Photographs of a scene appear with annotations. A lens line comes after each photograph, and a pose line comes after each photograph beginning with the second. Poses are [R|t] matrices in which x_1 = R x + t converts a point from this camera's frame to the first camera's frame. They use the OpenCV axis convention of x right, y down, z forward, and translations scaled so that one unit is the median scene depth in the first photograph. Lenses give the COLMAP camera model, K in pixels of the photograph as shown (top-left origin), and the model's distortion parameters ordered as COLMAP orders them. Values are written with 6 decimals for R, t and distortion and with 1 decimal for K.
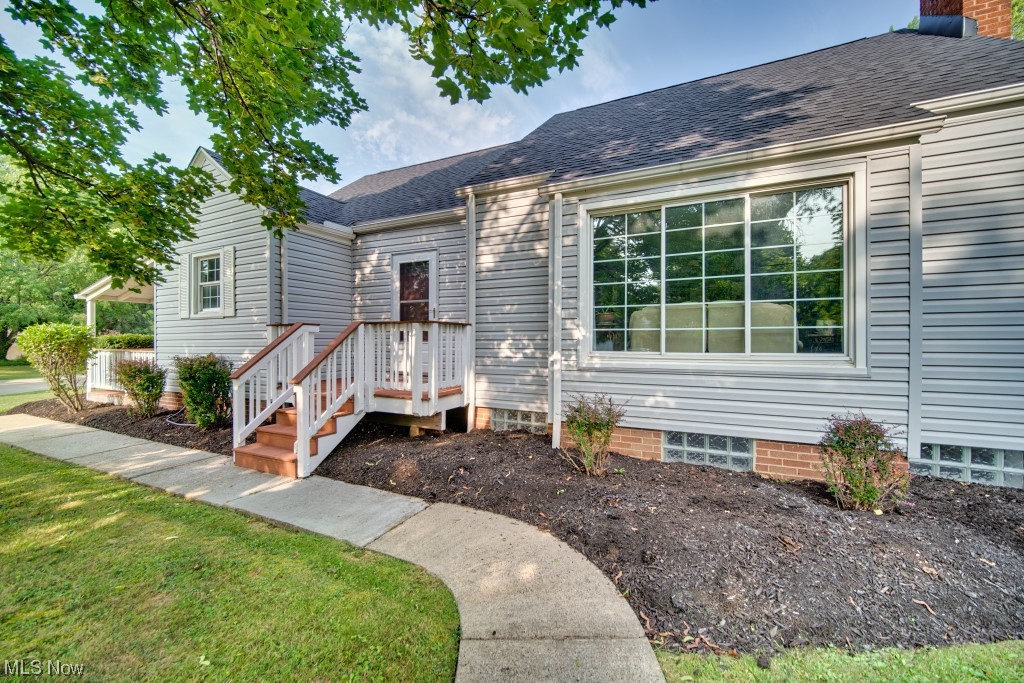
lens RADIAL K [[407.3, 0, 507.0], [0, 407.3, 342.3], [0, 0, 1]] dist [0.000430, 0.000339]
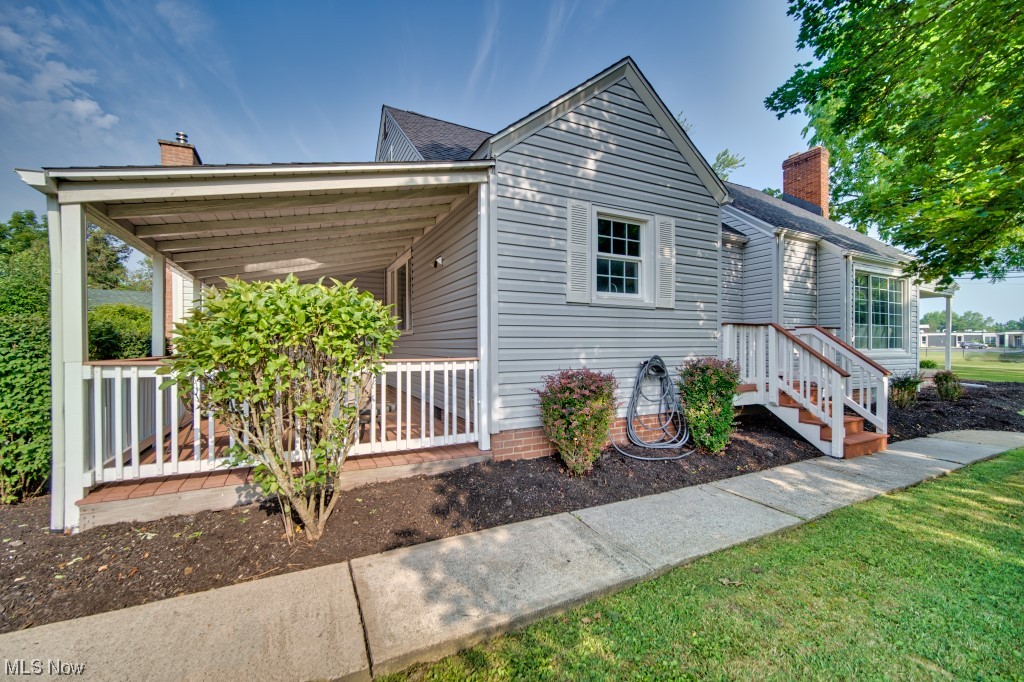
lens RADIAL K [[407.3, 0, 507.0], [0, 407.3, 341.8], [0, 0, 1]] dist [0.000430, 0.000339]
pose [[0.610118, 0.007315, 0.792277, -1.735799], [-0.001230, 0.999965, -0.008286, 0.006070], [-0.792310, 0.004081, 0.610105, 0.912644]]
